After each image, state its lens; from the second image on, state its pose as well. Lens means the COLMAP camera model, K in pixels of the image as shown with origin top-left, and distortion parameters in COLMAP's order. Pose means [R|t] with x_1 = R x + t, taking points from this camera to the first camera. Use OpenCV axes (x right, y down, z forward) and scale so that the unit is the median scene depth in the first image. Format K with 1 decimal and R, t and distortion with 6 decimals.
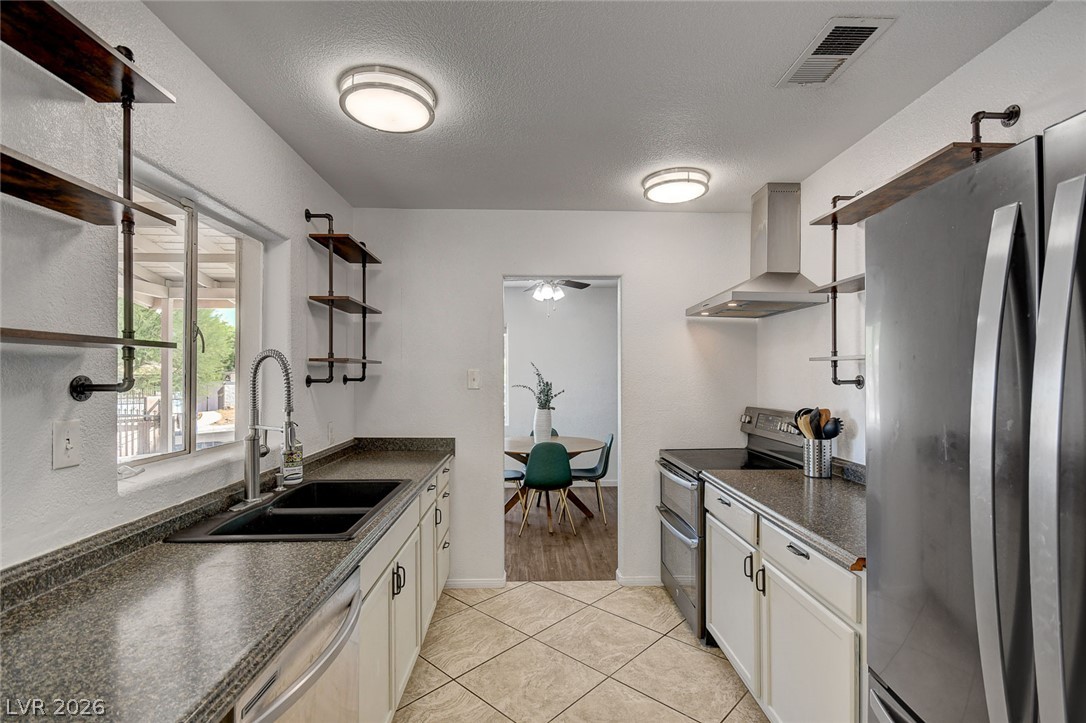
lens RADIAL K [[500.3, 0, 540.7], [0, 500.3, 373.0], [0, 0, 1]] dist [0.000689, -0.000720]
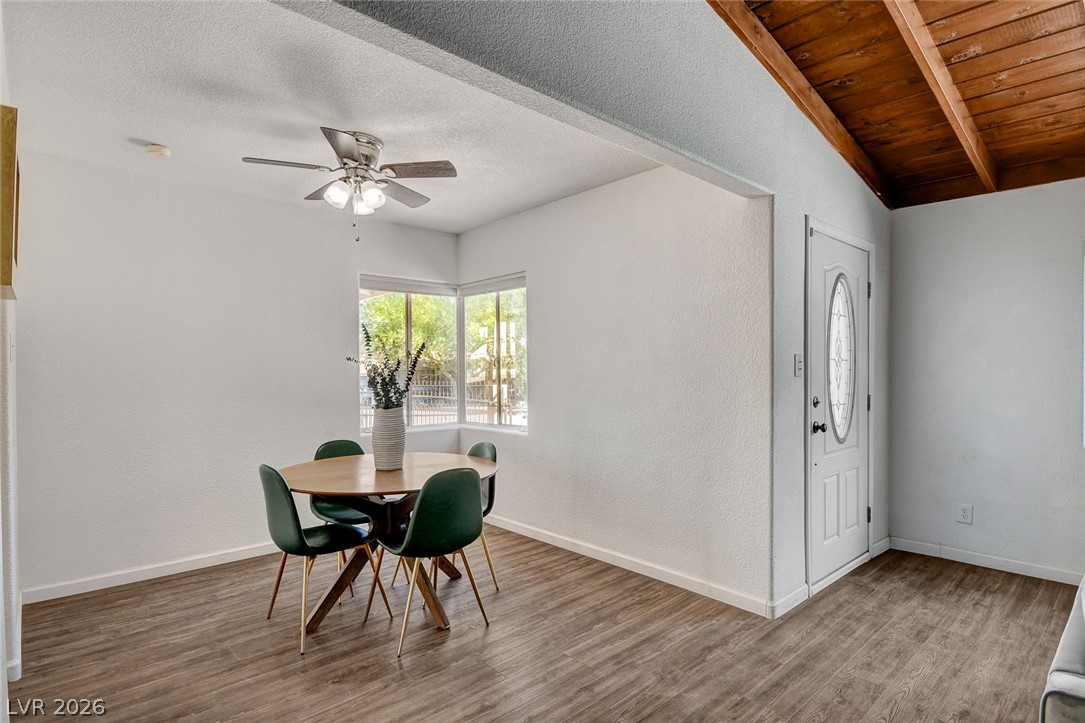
lens RADIAL K [[544.9, 0, 541.6], [0, 544.9, 373.1], [0, 0, 1]] dist [-0.001554, -0.008395]
pose [[0.657089, -0.005750, -0.753791, 0.686422], [0.007122, 0.999974, -0.001420, 0.039213], [0.753779, -0.004435, 0.657113, 0.857337]]
